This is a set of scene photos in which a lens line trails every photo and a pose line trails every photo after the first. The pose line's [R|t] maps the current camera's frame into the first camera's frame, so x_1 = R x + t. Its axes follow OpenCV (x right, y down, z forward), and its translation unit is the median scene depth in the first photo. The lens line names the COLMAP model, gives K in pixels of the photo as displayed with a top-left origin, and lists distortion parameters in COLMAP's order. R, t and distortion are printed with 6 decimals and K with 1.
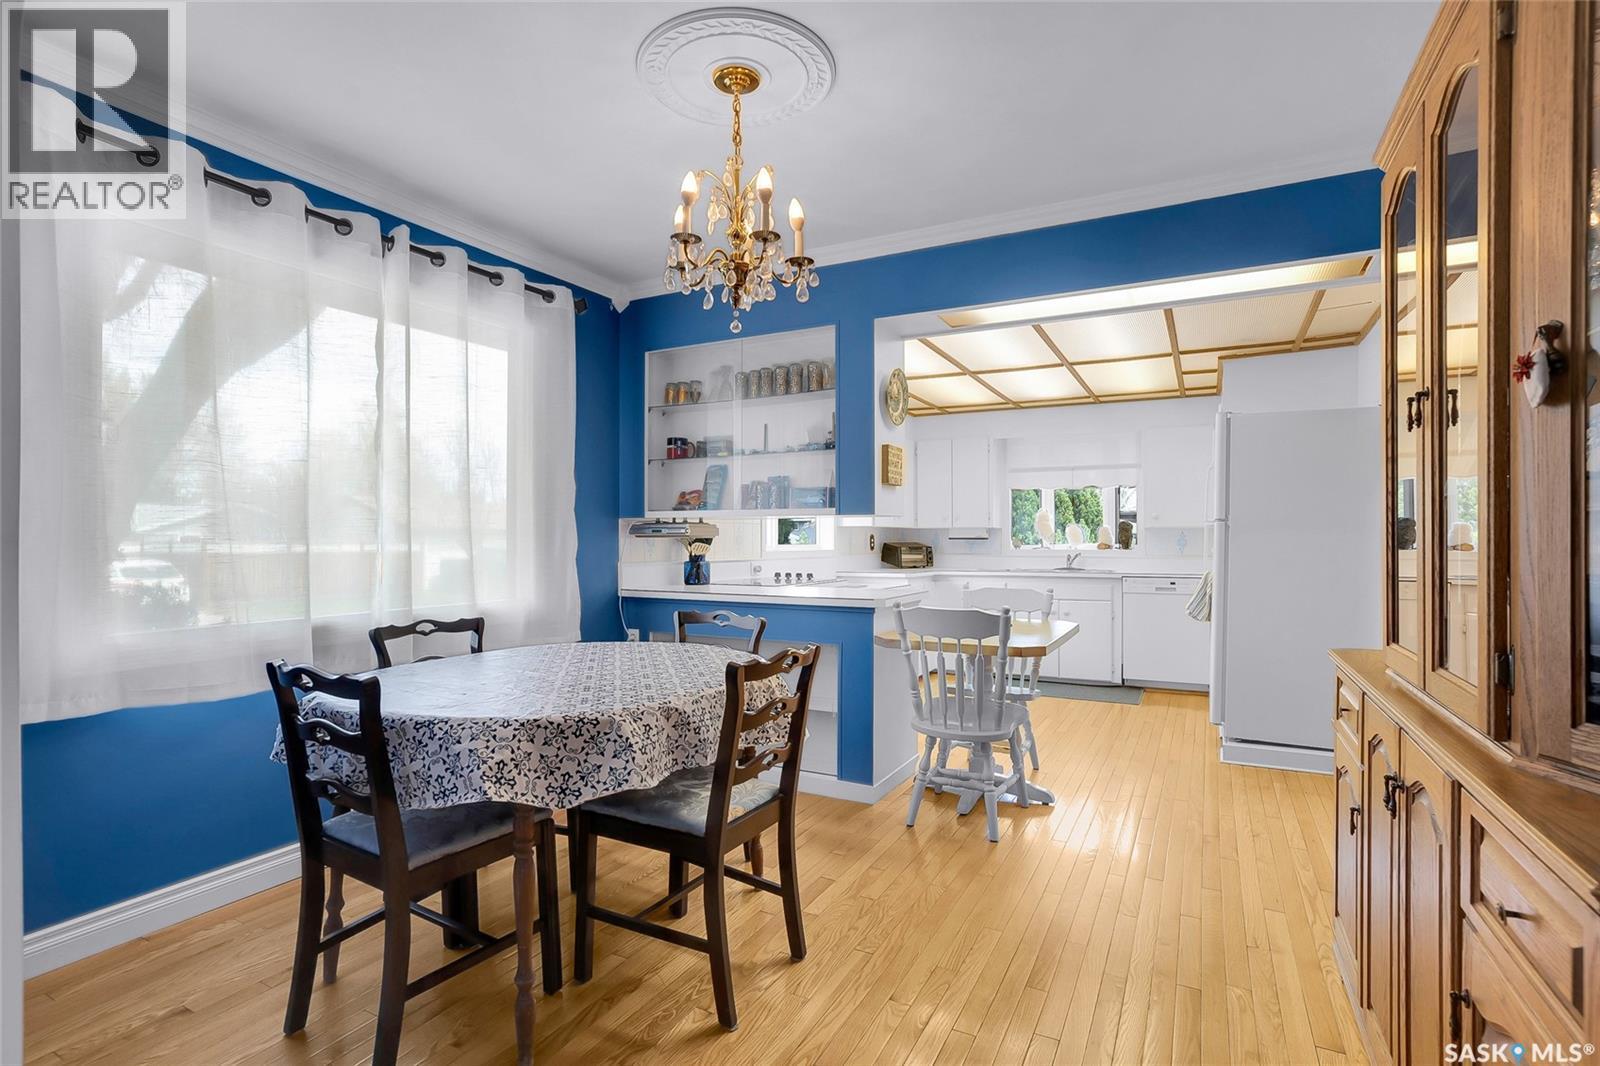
lens RADIAL K [[776.8, 0, 800.0], [0, 776.8, 533.0], [0, 0, 1]] dist [-0.064429, 0.035989]
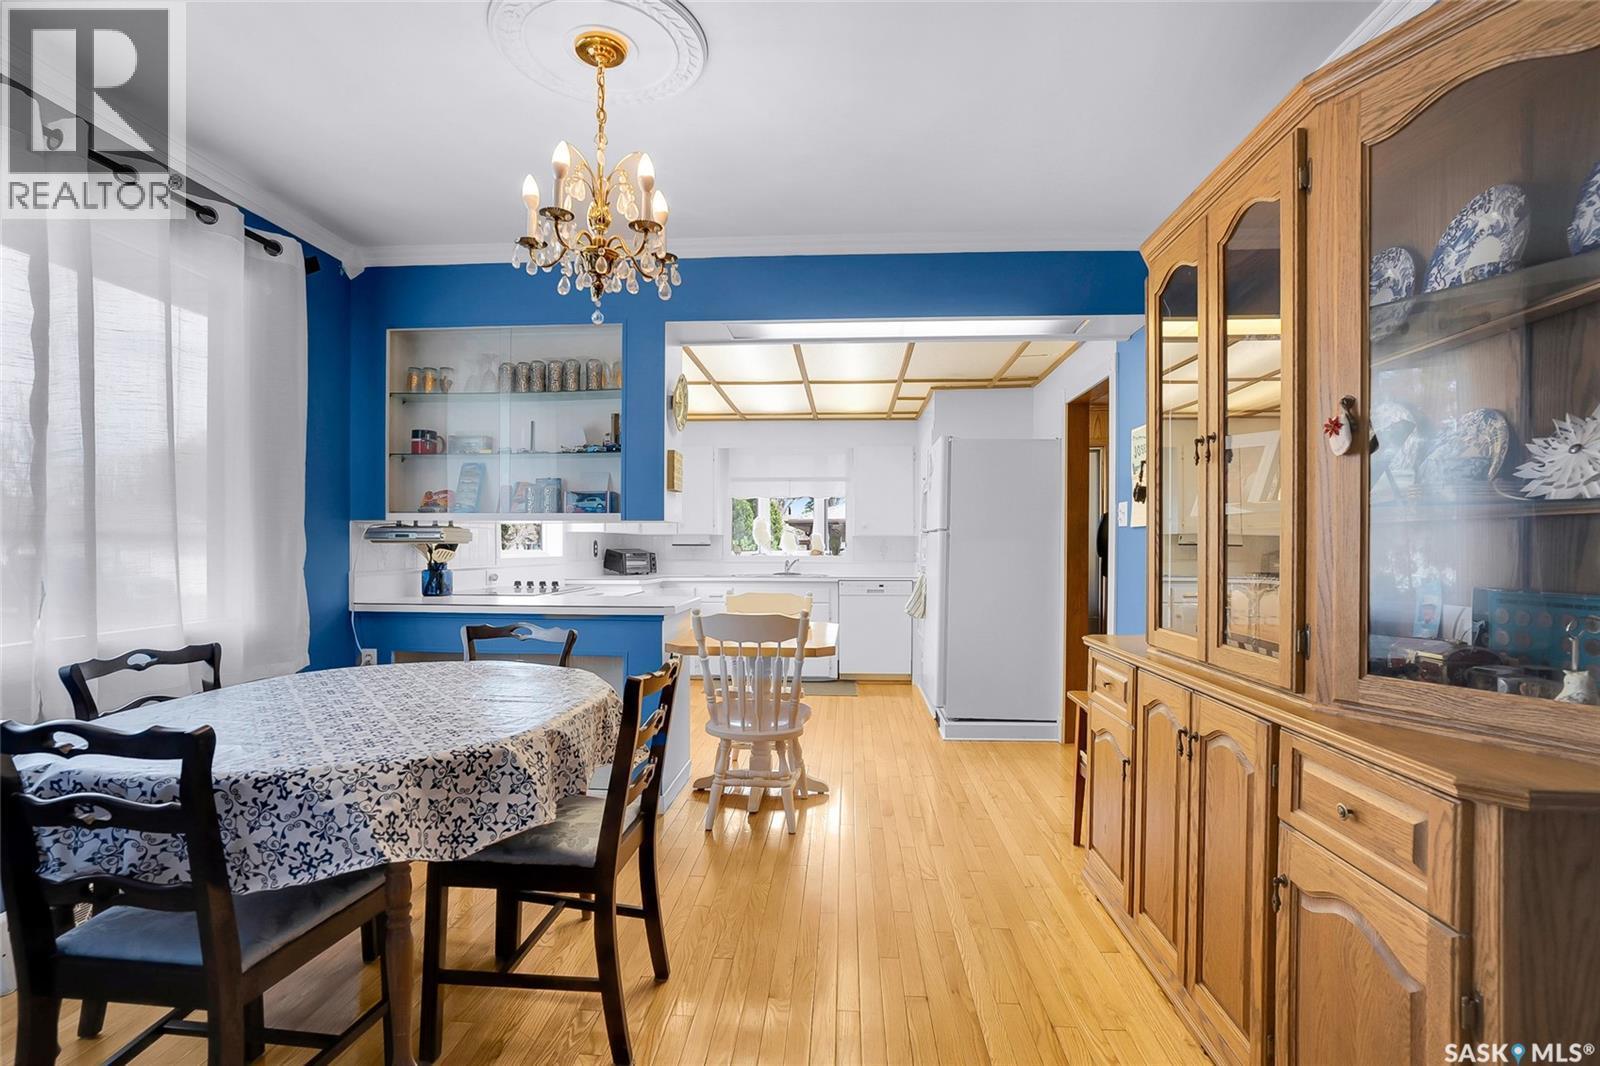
lens RADIAL K [[775.0, 0, 794.3], [0, 775.0, 545.4], [0, 0, 1]] dist [-0.056826, 0.030727]
pose [[0.911878, 0.002975, 0.410450, -0.230835], [-0.006287, 0.999958, 0.006719, -0.000138], [-0.410413, -0.008707, 0.911858, 0.051524]]
